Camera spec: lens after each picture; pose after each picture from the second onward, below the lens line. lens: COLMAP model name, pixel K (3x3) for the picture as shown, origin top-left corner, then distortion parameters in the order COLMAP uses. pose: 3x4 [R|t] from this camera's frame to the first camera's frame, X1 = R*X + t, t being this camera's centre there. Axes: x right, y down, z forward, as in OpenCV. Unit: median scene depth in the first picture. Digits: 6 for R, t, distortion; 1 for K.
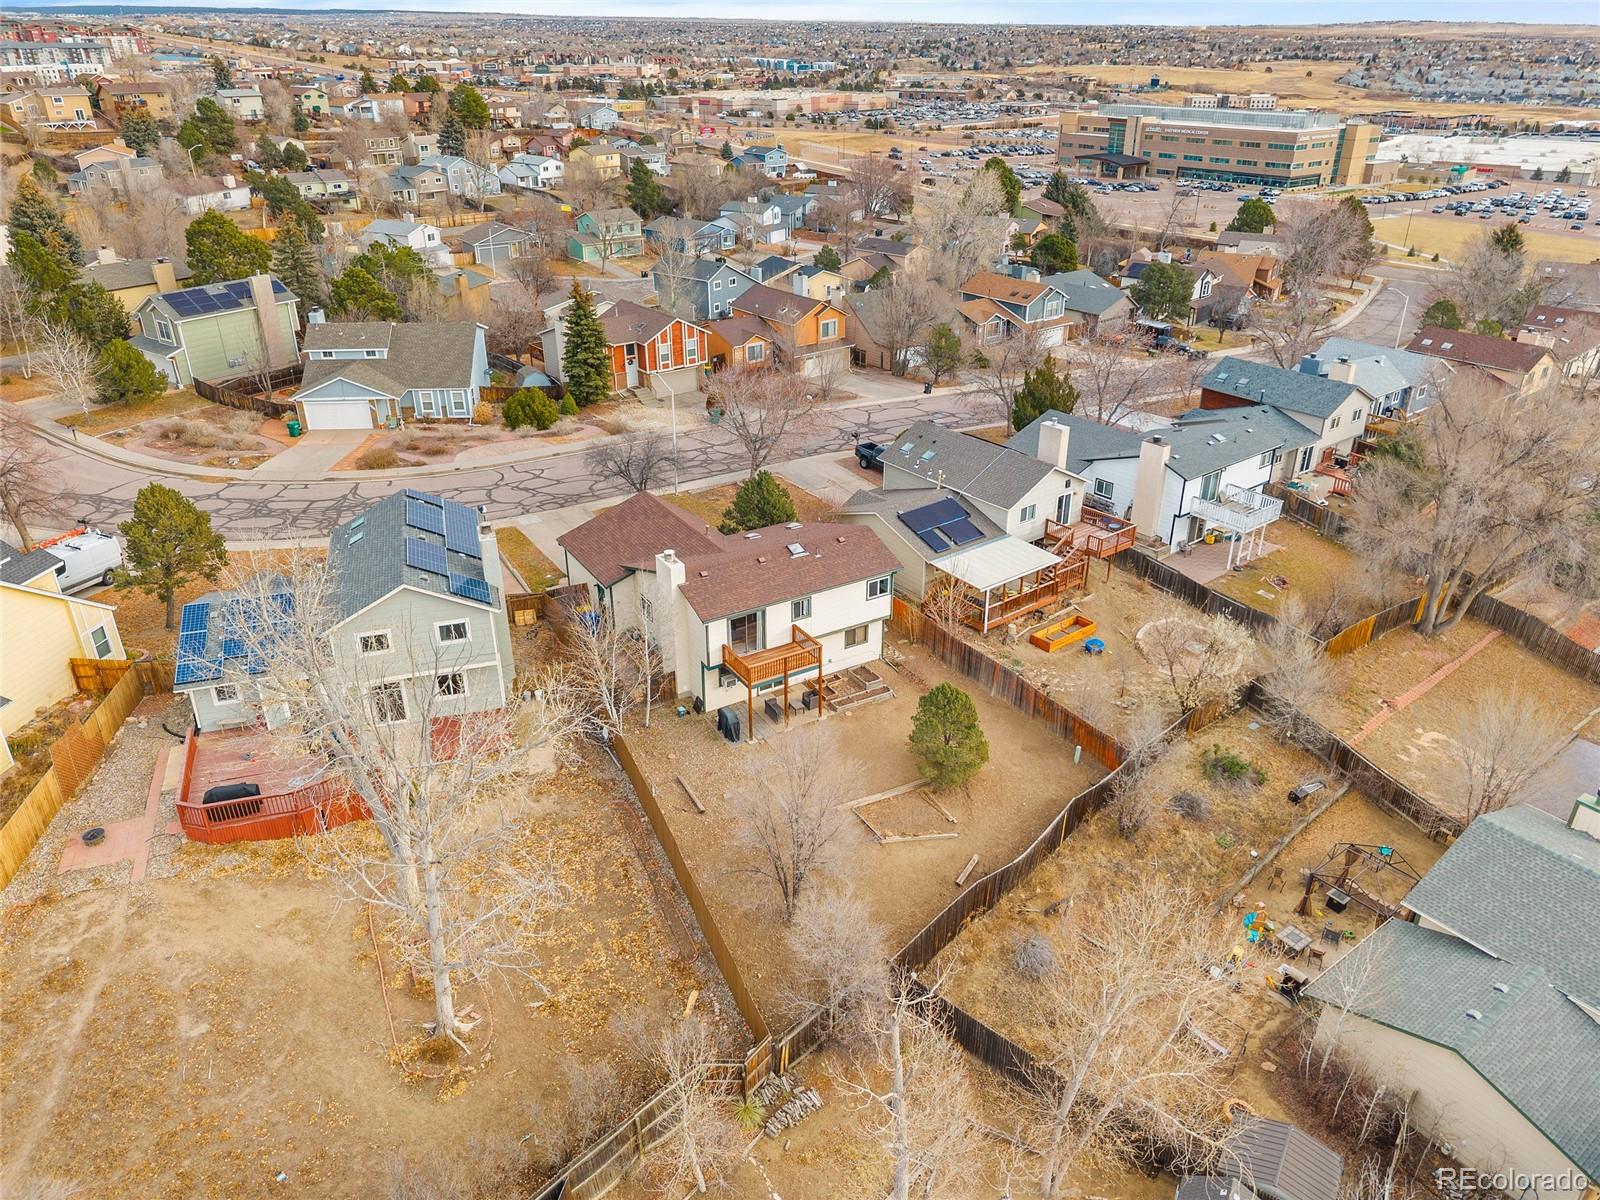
lens RADIAL K [[1104.8, 0, 804.8], [0, 1104.8, 603.1], [0, 0, 1]] dist [0.046410, -0.046020]
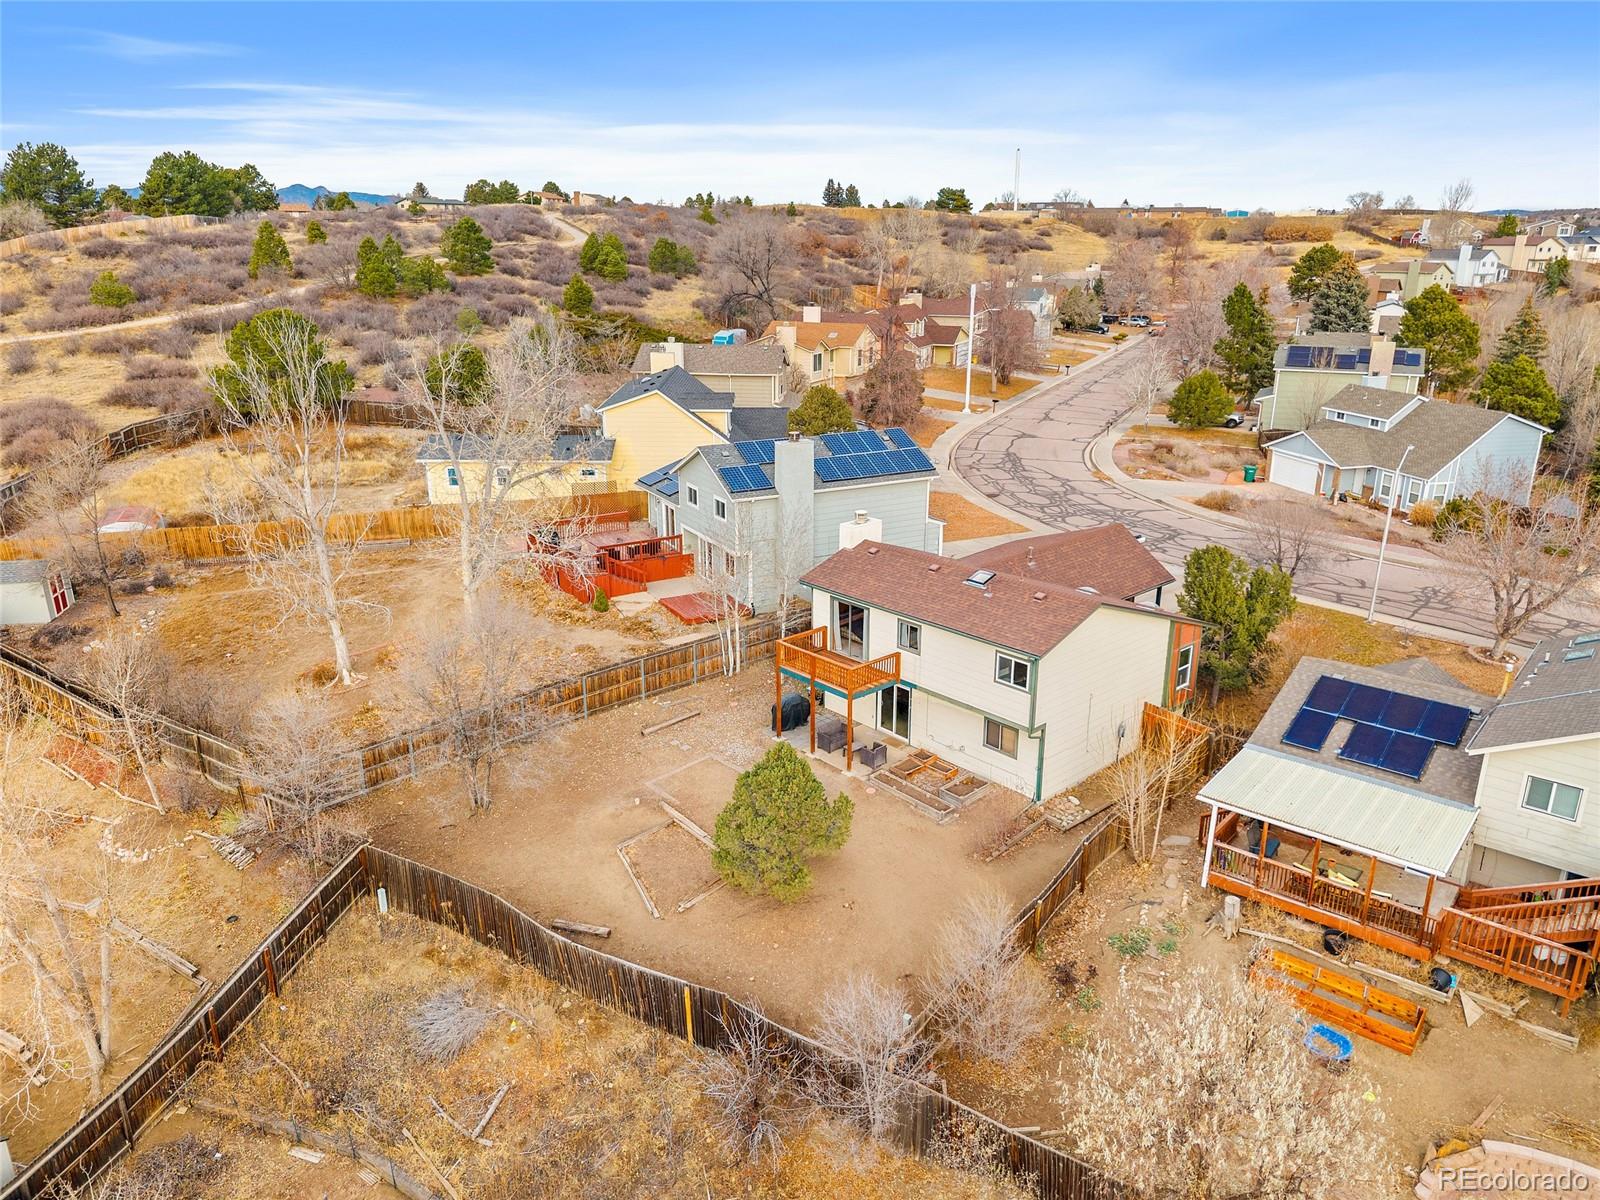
lens RADIAL K [[1104.8, 0, 805.1], [0, 1104.8, 597.2], [0, 0, 1]] dist [0.046410, -0.046020]
pose [[0.198906, 0.301922, -0.932352, 0.567352], [-0.443854, 0.875948, 0.188966, -0.107921], [0.873745, 0.376242, 0.308241, 0.595570]]
